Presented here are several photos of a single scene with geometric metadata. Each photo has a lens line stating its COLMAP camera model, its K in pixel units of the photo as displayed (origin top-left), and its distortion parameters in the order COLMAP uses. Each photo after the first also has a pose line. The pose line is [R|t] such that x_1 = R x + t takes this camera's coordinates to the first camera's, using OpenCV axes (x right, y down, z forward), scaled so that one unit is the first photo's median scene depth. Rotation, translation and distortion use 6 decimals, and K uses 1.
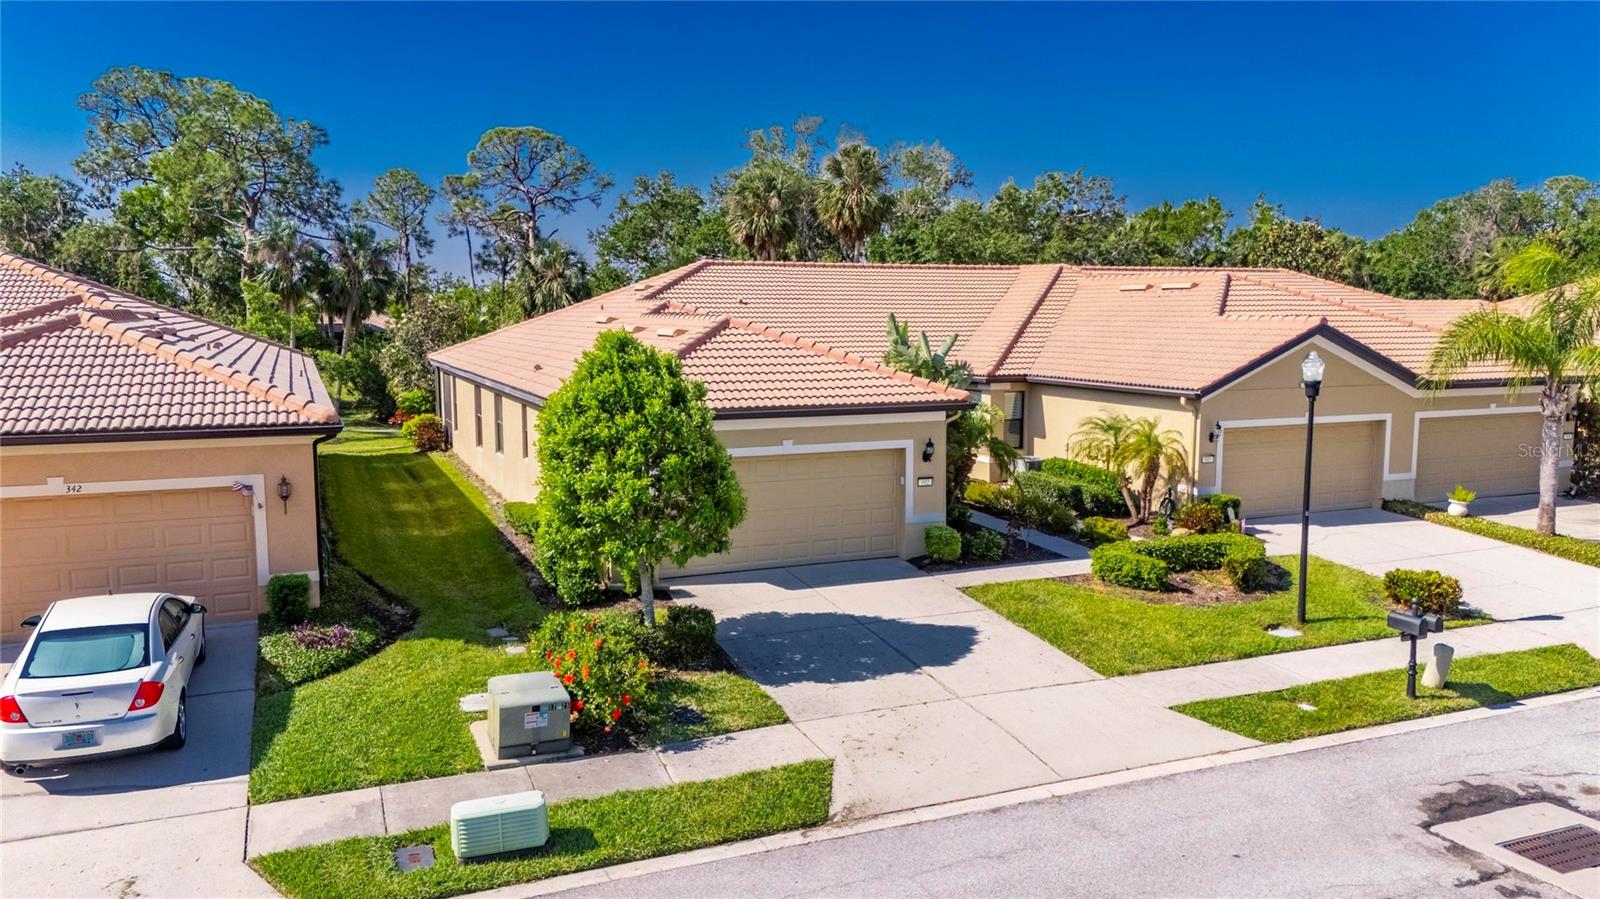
lens RADIAL K [[1232.3, 0, 826.6], [0, 1232.3, 371.5], [0, 0, 1]] dist [0.062991, -0.057745]
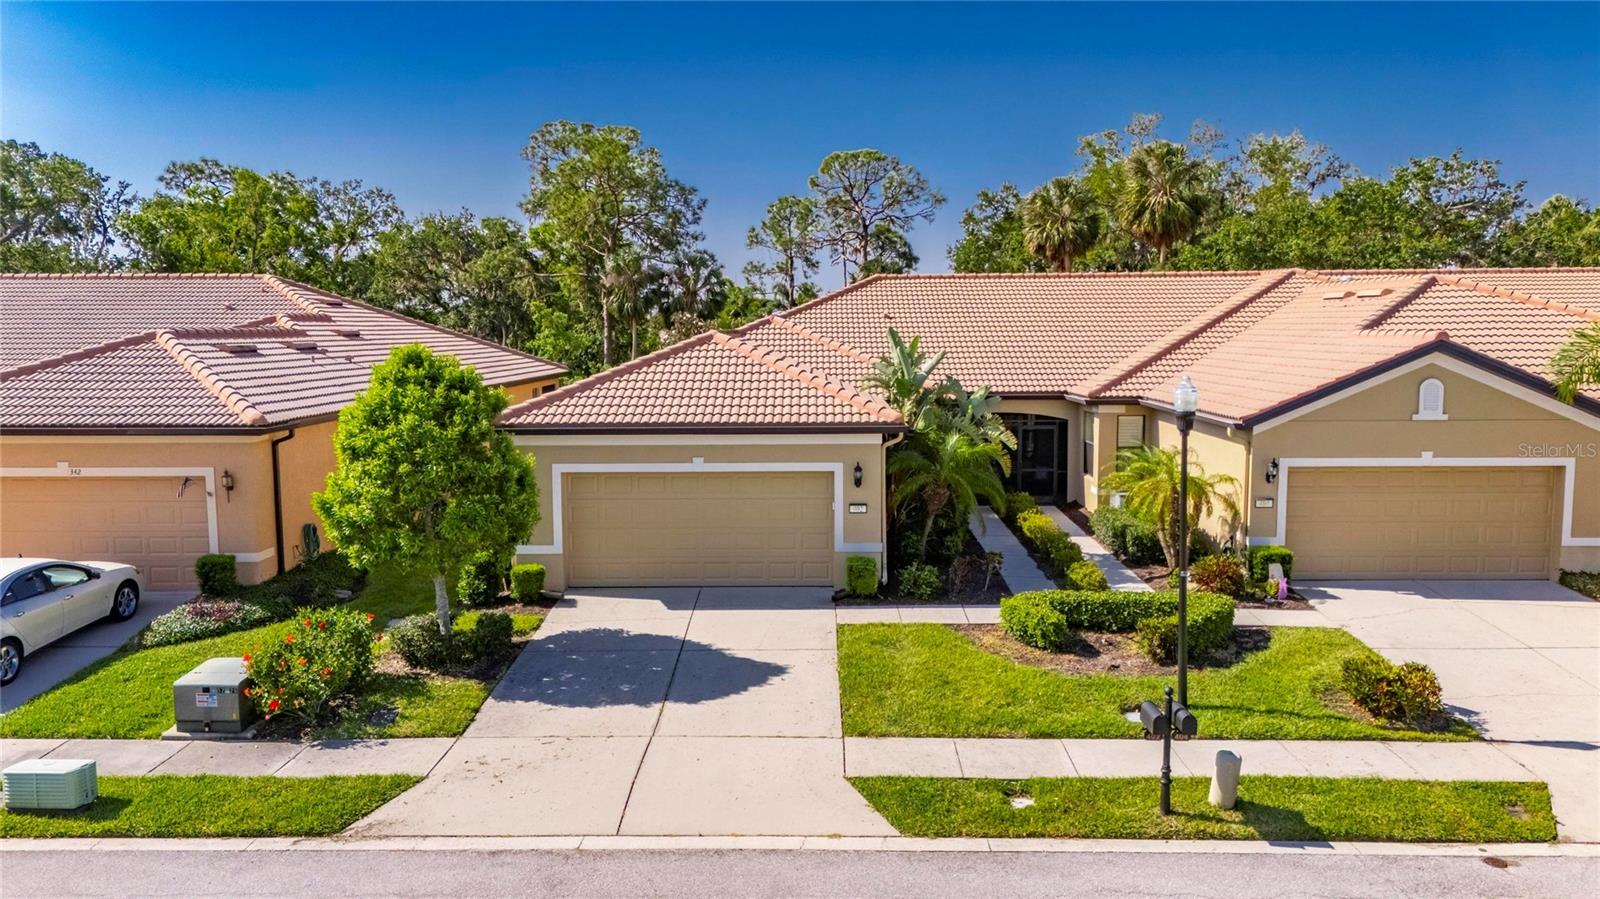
lens RADIAL K [[1232.3, 0, 826.6], [0, 1232.3, 371.5], [0, 0, 1]] dist [0.062991, -0.057745]
pose [[0.905221, 0.012617, -0.424754, 0.594299], [-0.016711, 0.999843, -0.005913, -0.011505], [0.424612, 0.012450, 0.905290, 0.182743]]
